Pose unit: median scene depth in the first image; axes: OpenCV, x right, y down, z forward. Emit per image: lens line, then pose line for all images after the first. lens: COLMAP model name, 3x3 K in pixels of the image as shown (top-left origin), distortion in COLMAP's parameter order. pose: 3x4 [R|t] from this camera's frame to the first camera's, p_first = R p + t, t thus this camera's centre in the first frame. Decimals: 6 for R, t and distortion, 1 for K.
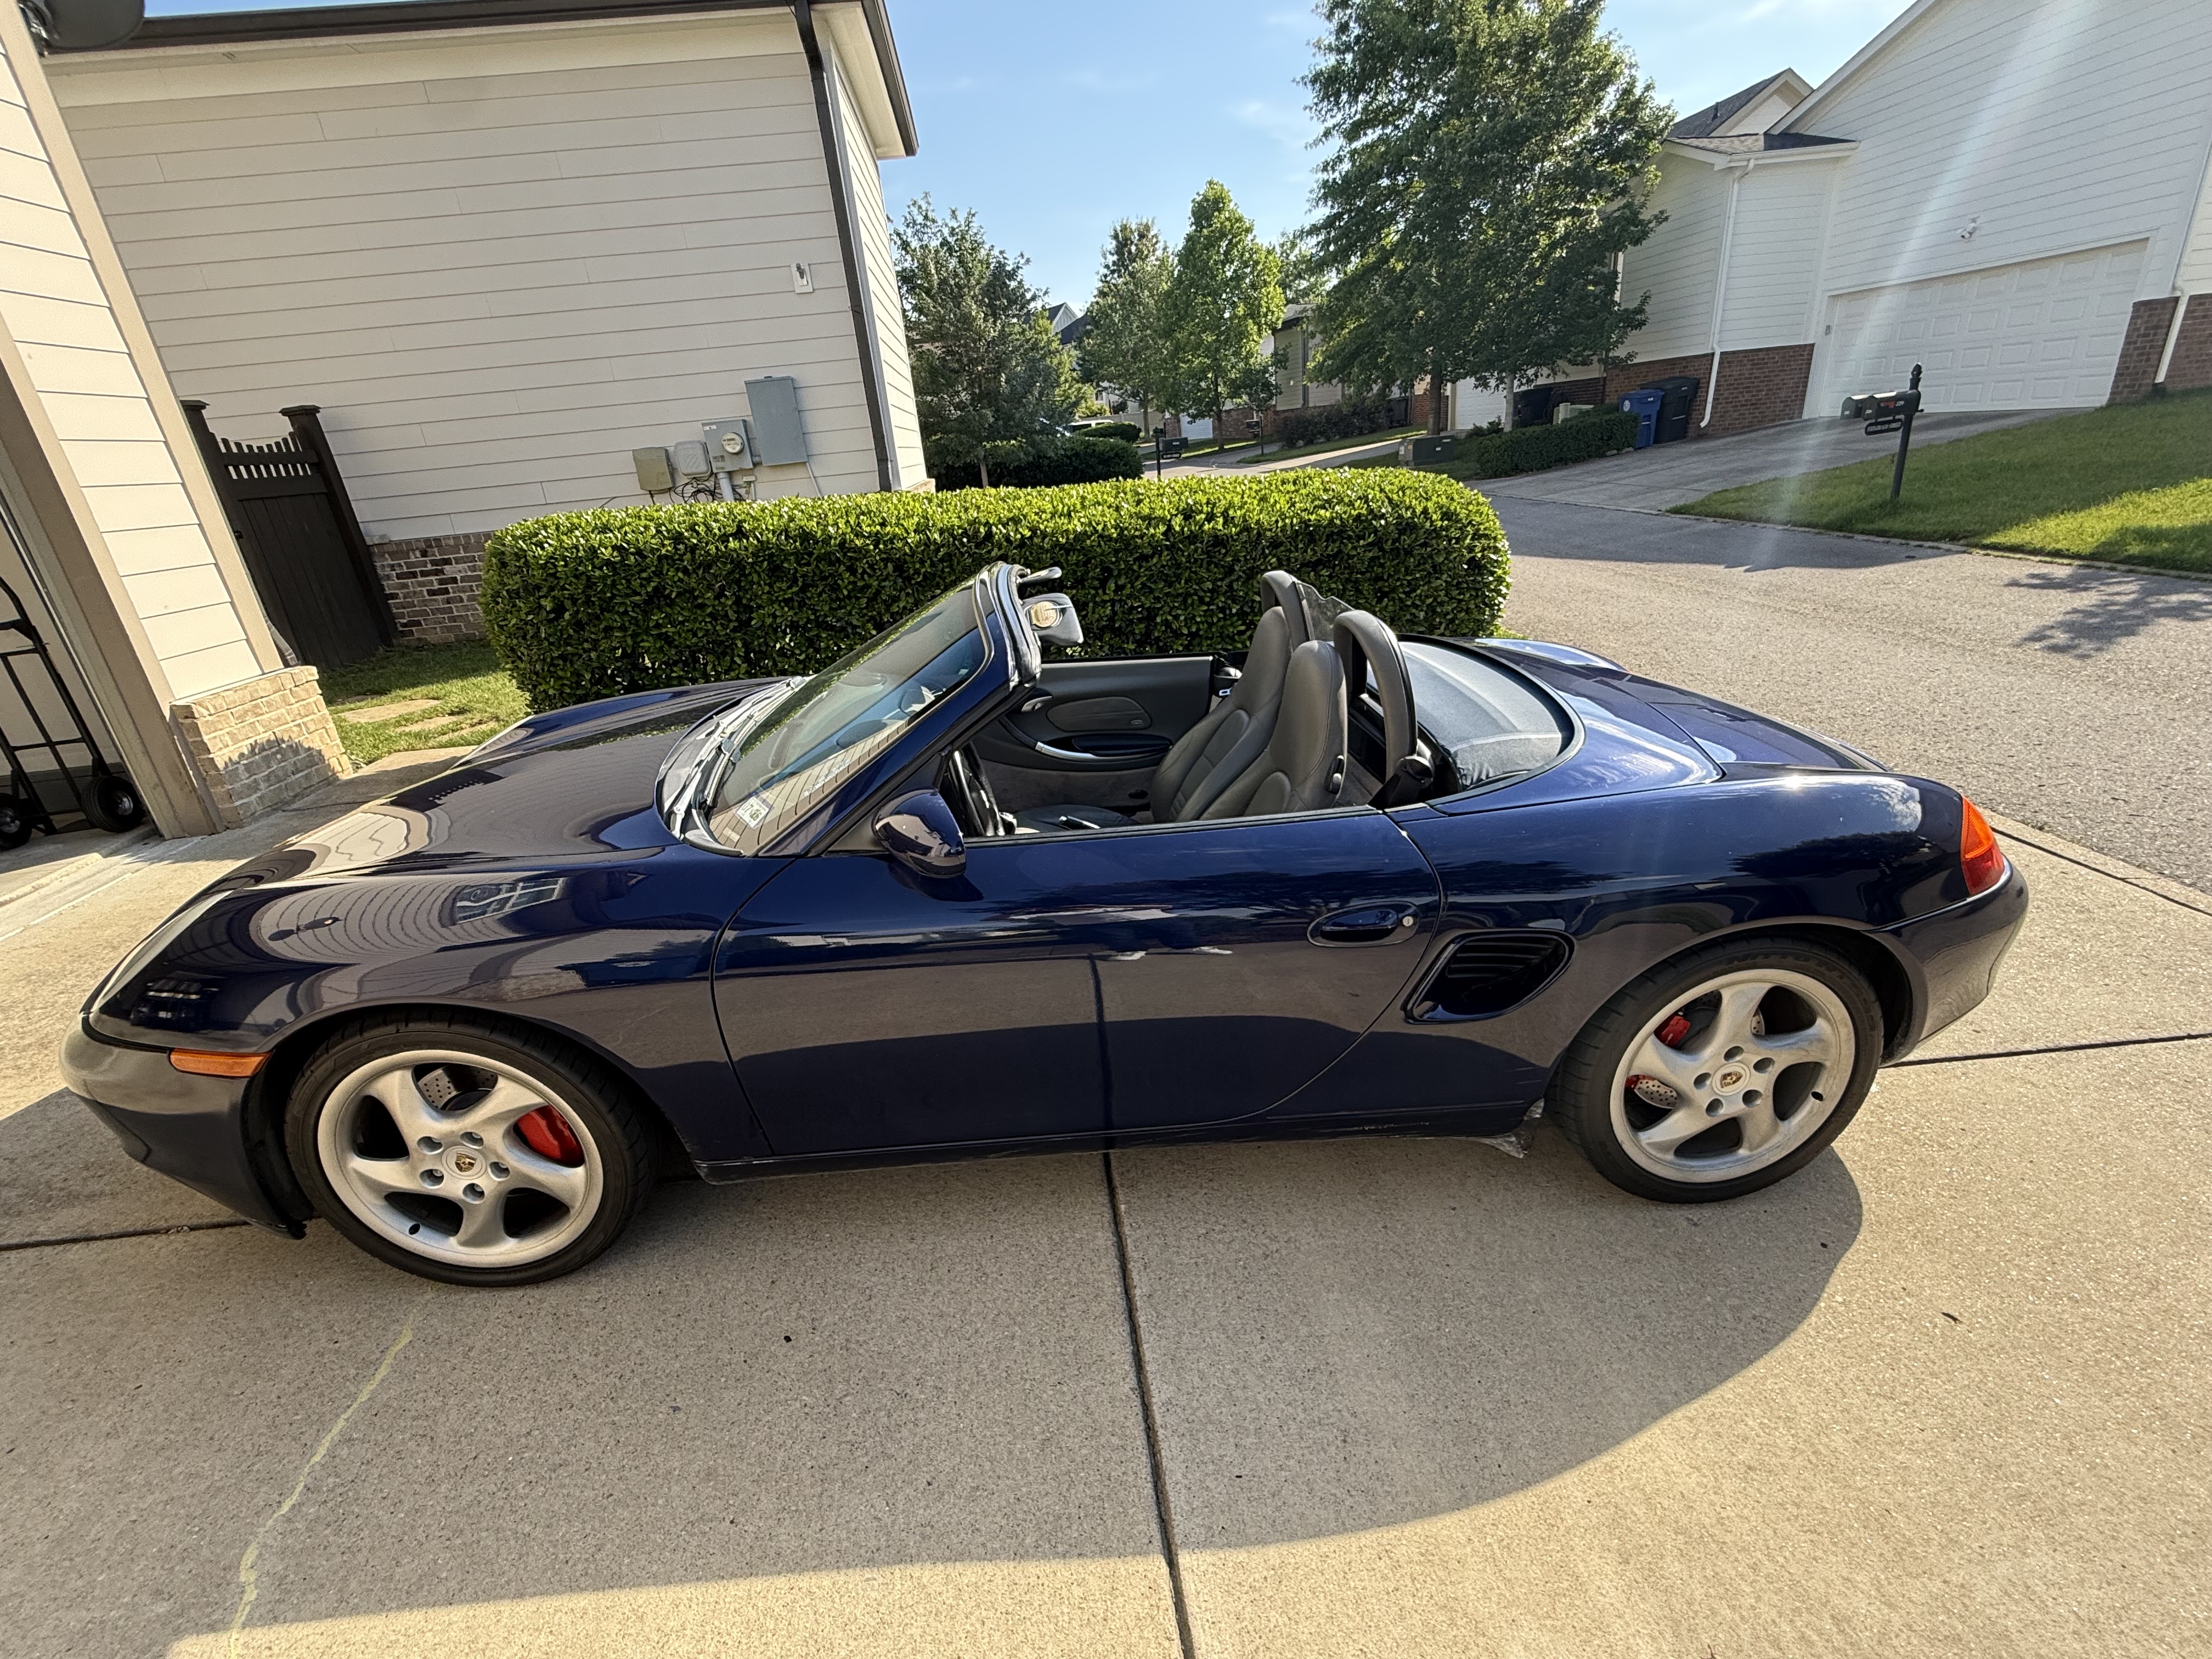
lens RADIAL K [[963.8, 0, 1112.4], [0, 963.8, 827.2], [0, 0, 1]] dist [-0.003941, 0.000579]
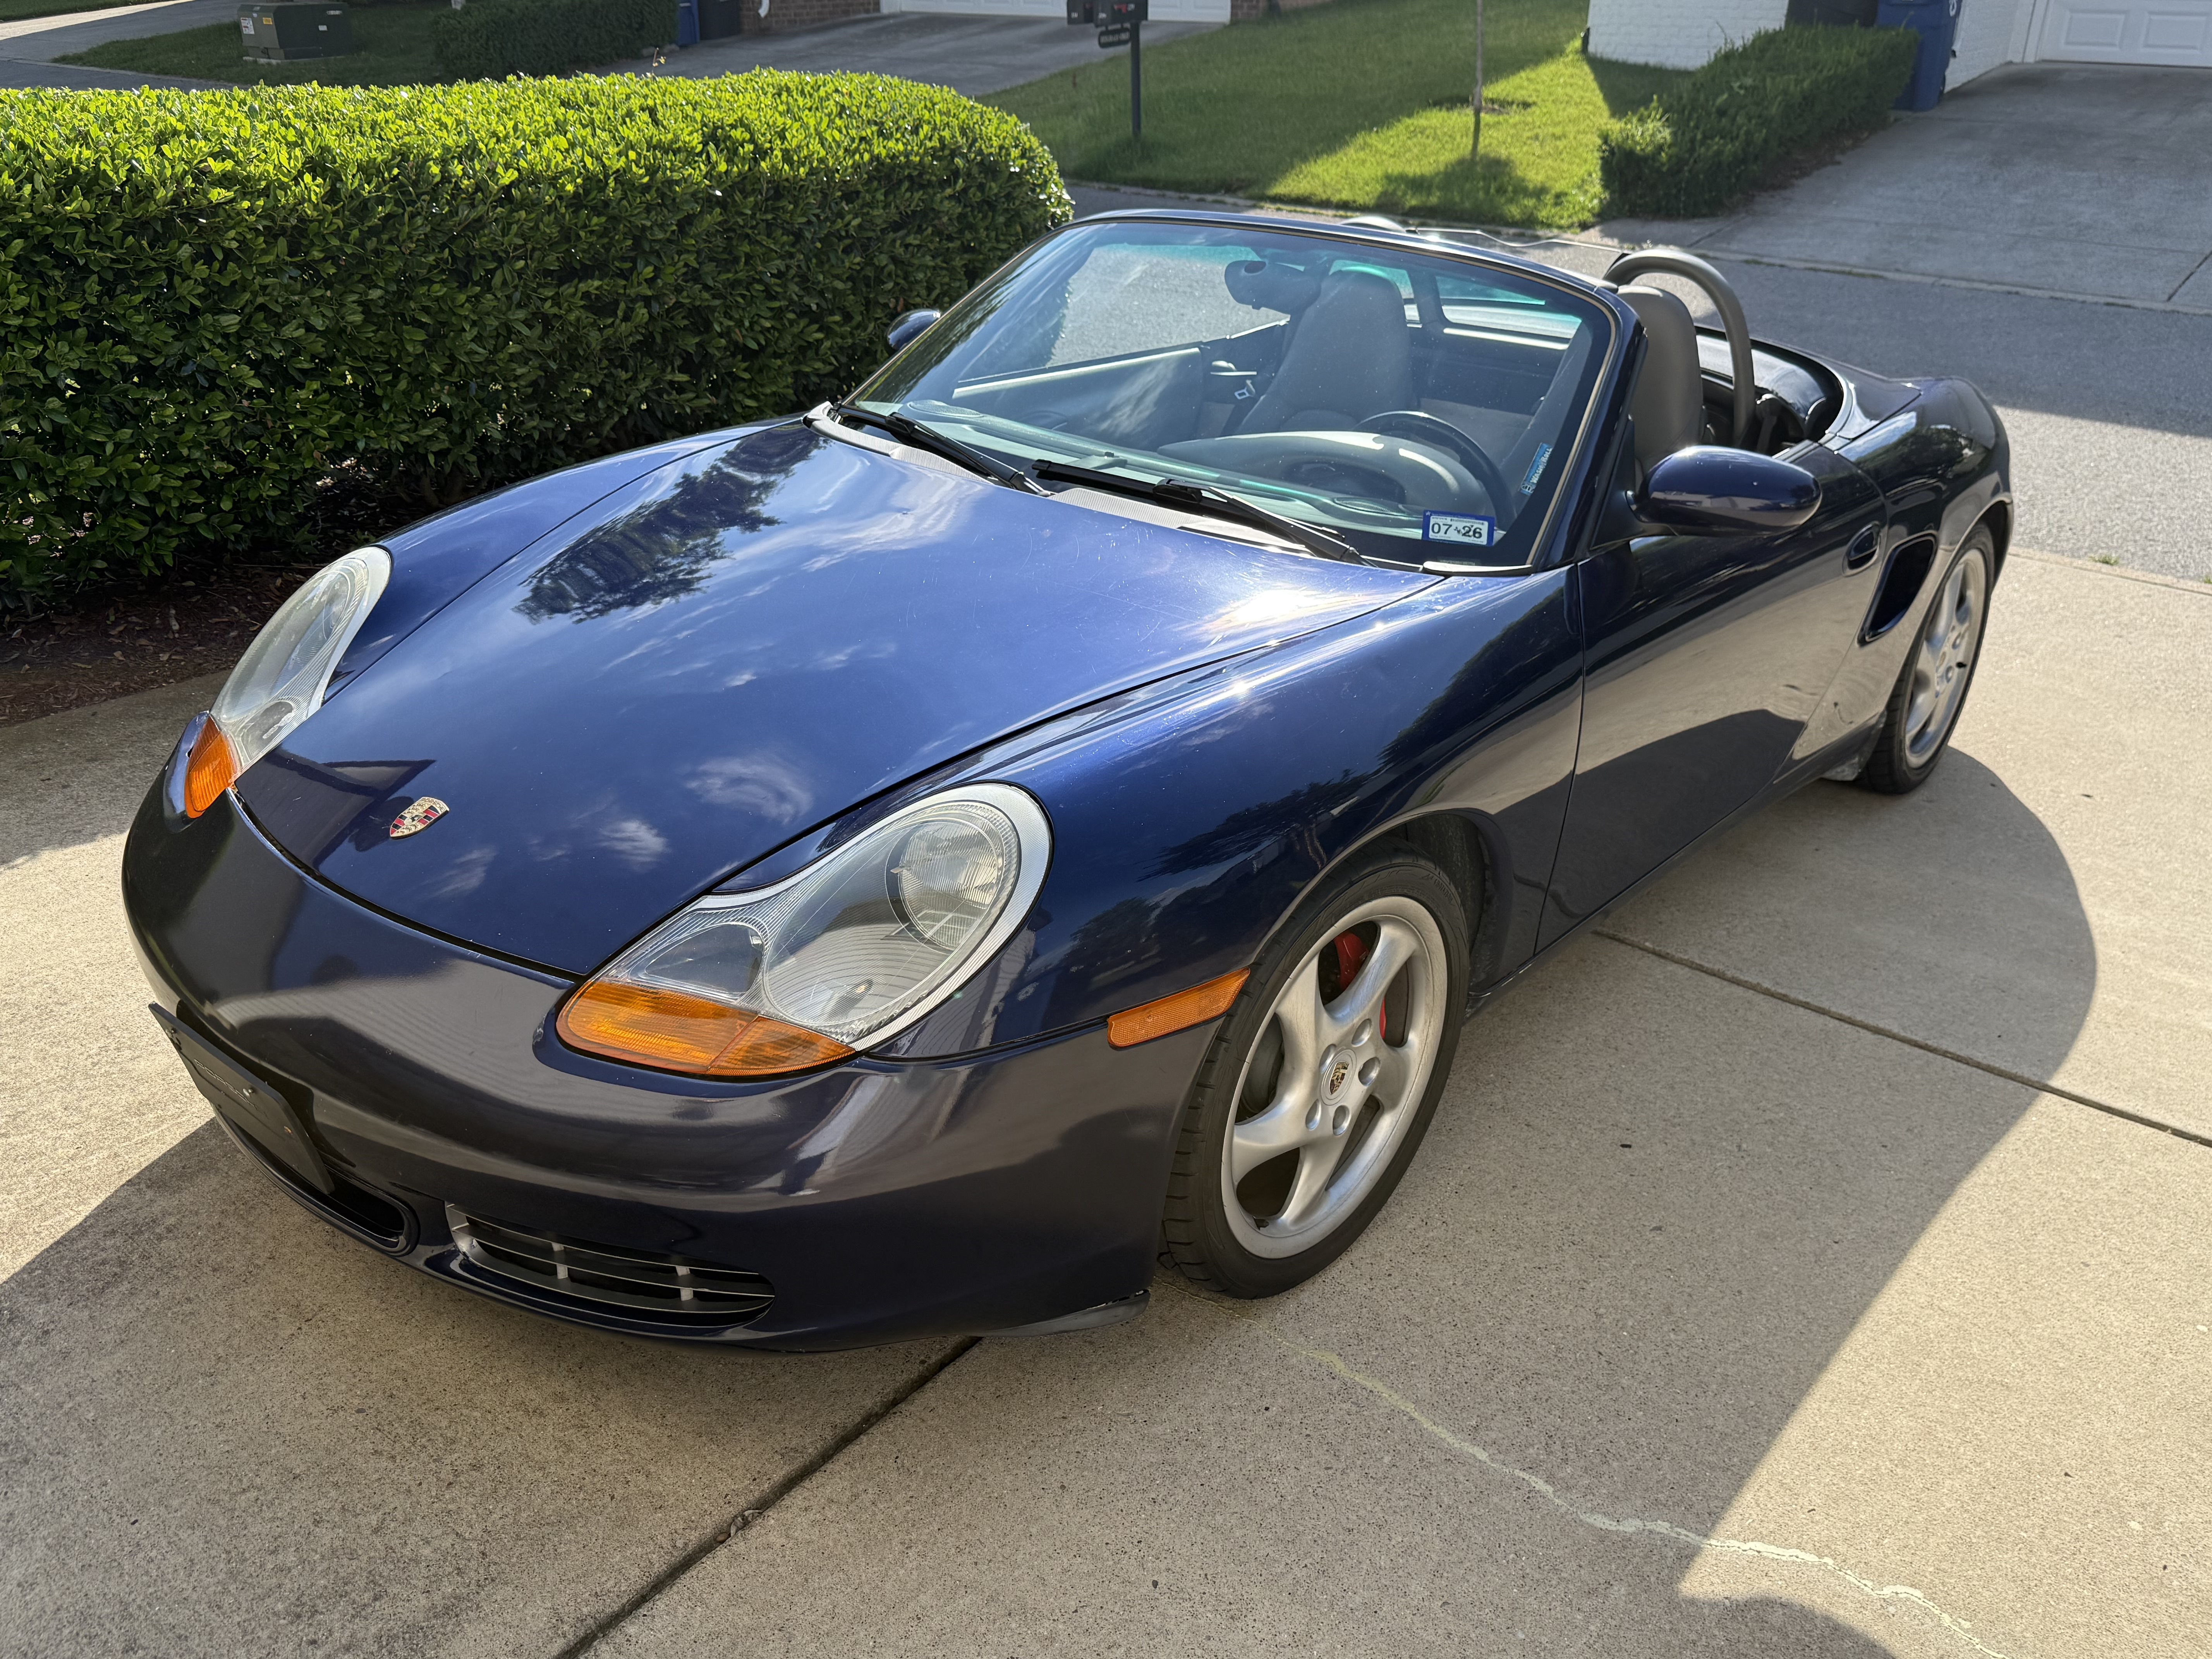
lens RADIAL K [[1750.9, 0, 1106.9], [0, 1750.9, 831.4], [0, 0, 1]] dist [0.009013, 0.002180]
pose [[0.700847, -0.248458, 0.668642, -0.591788], [0.212484, 0.967541, 0.136805, -0.013331], [-0.680929, 0.046197, 0.730891, 0.068861]]
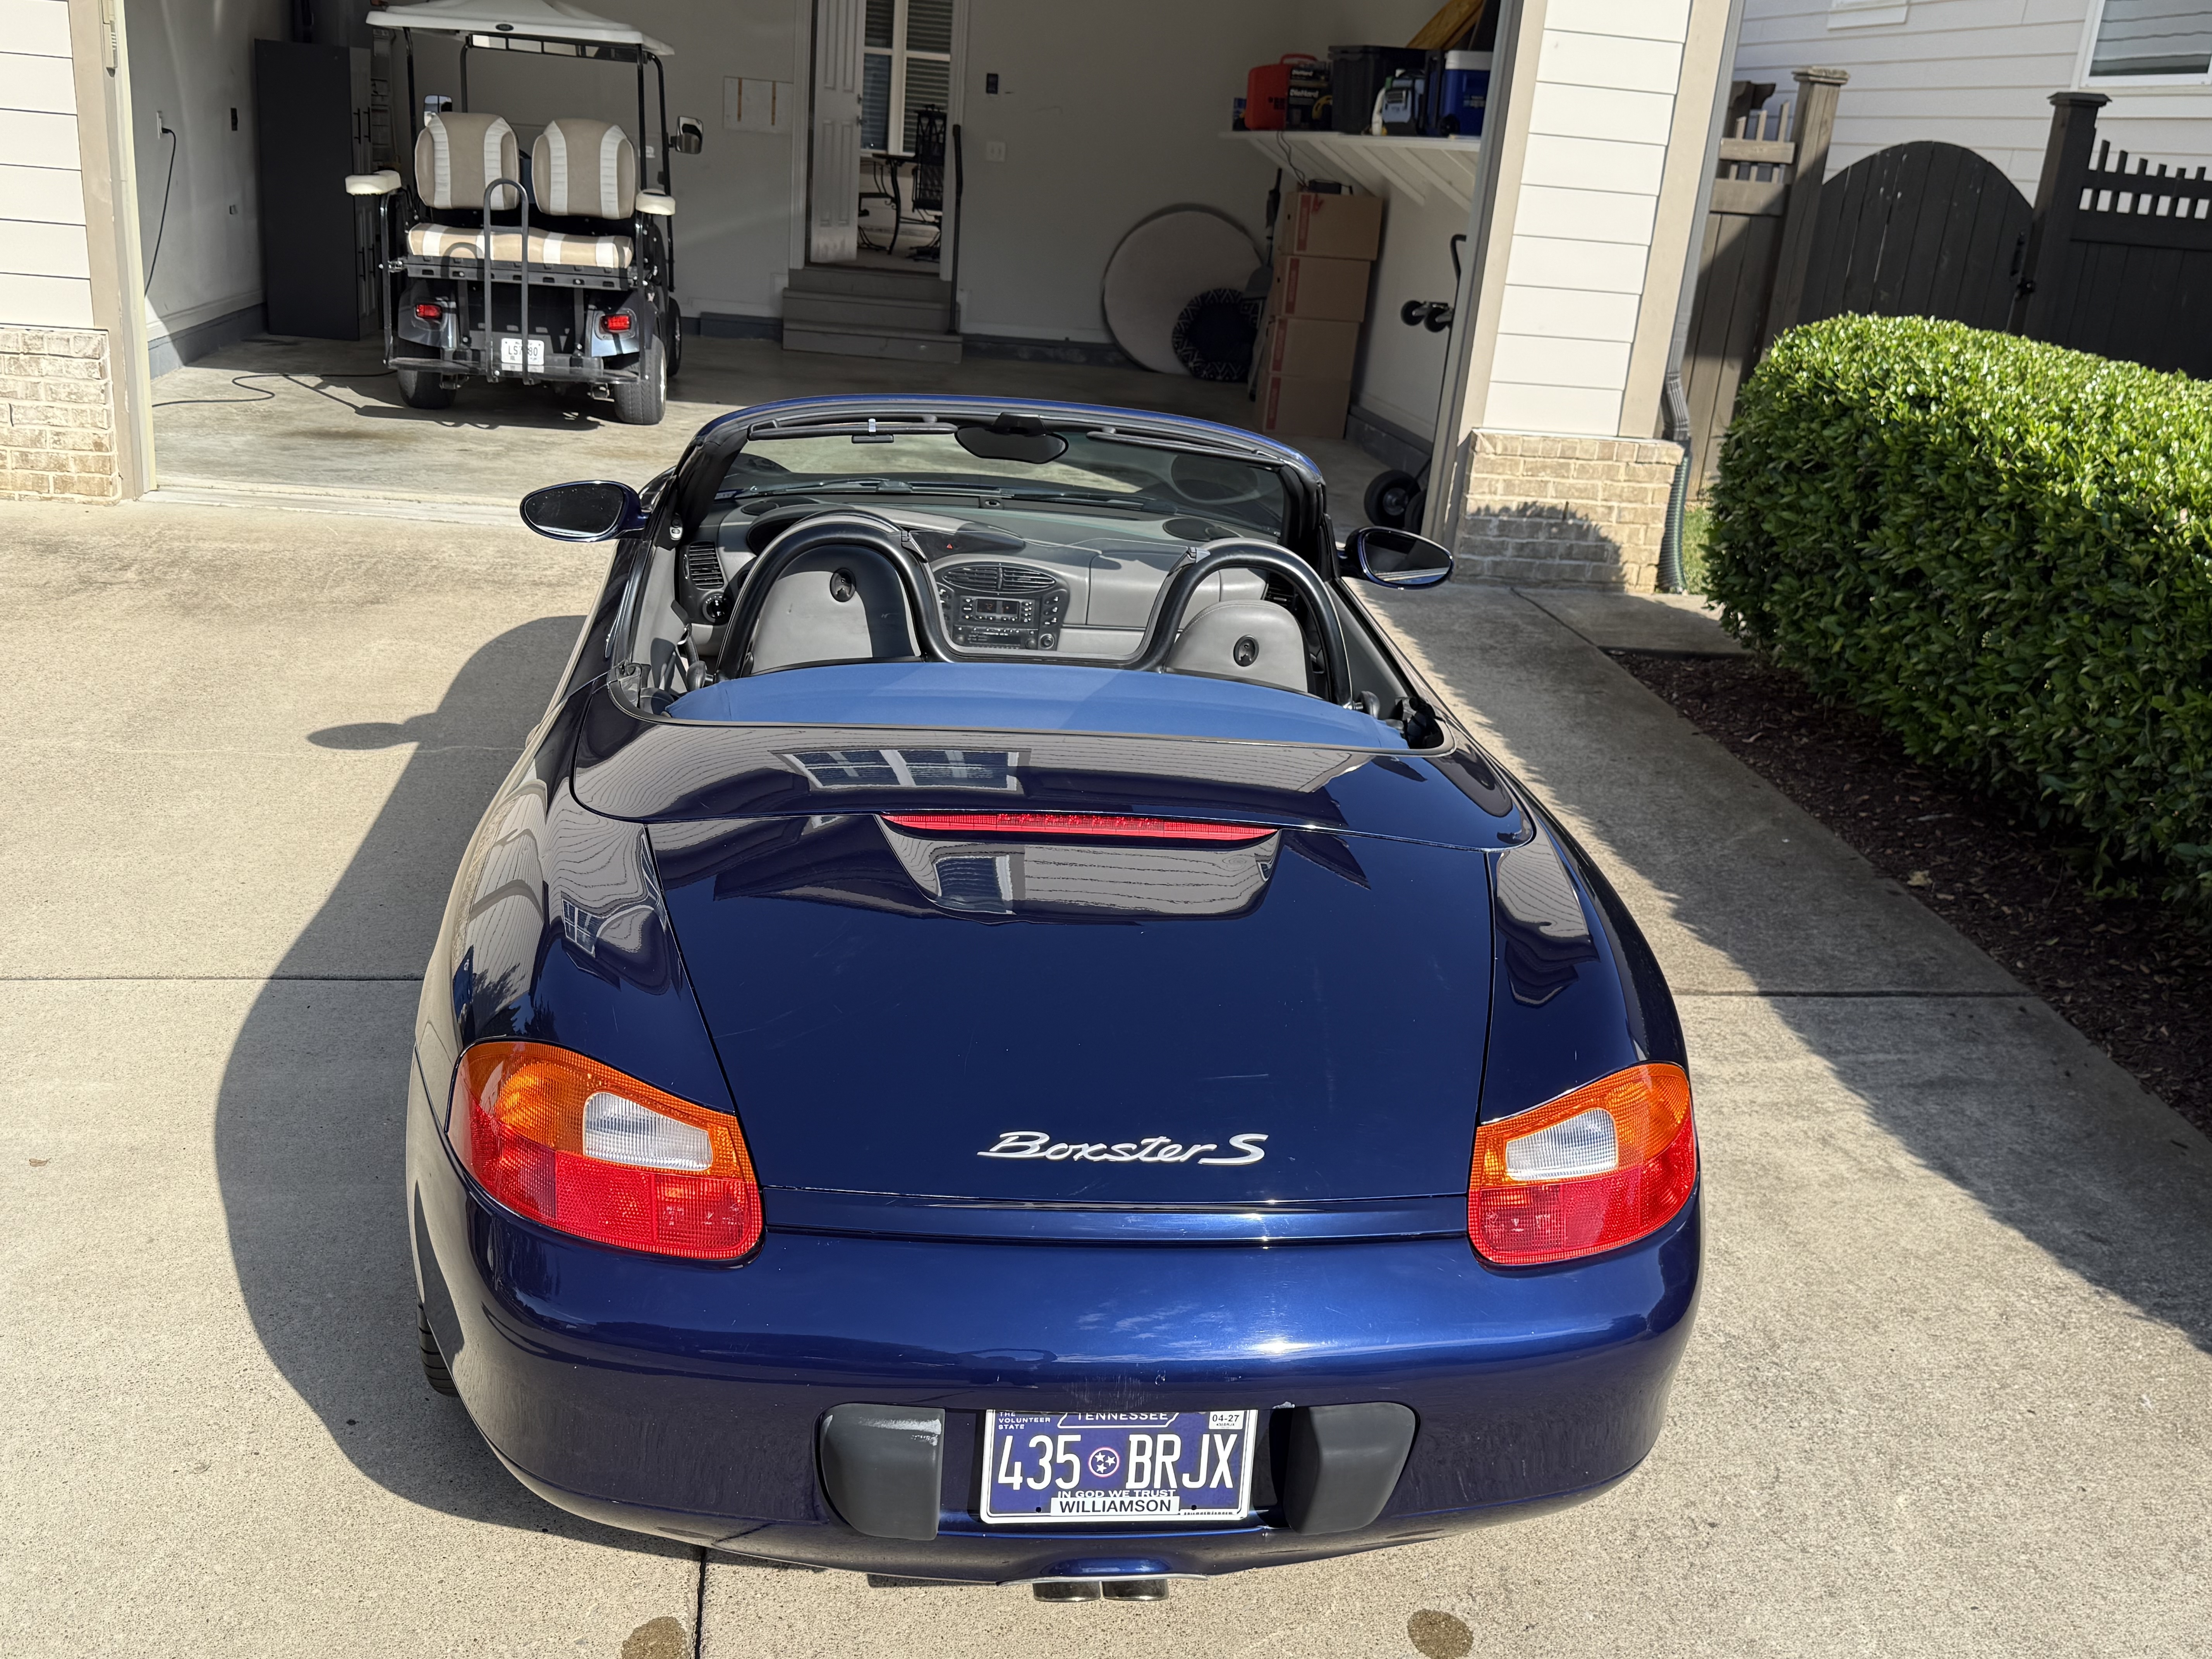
lens RADIAL K [[2050.1, 0, 1105.5], [0, 2050.1, 830.7], [0, 0, 1]] dist [0.041410, 0.000000]
pose [[0.036243, 0.400257, -0.915686, 0.805301], [-0.453841, 0.822941, 0.341754, -0.285600], [0.890345, 0.403189, 0.211479, 0.401117]]
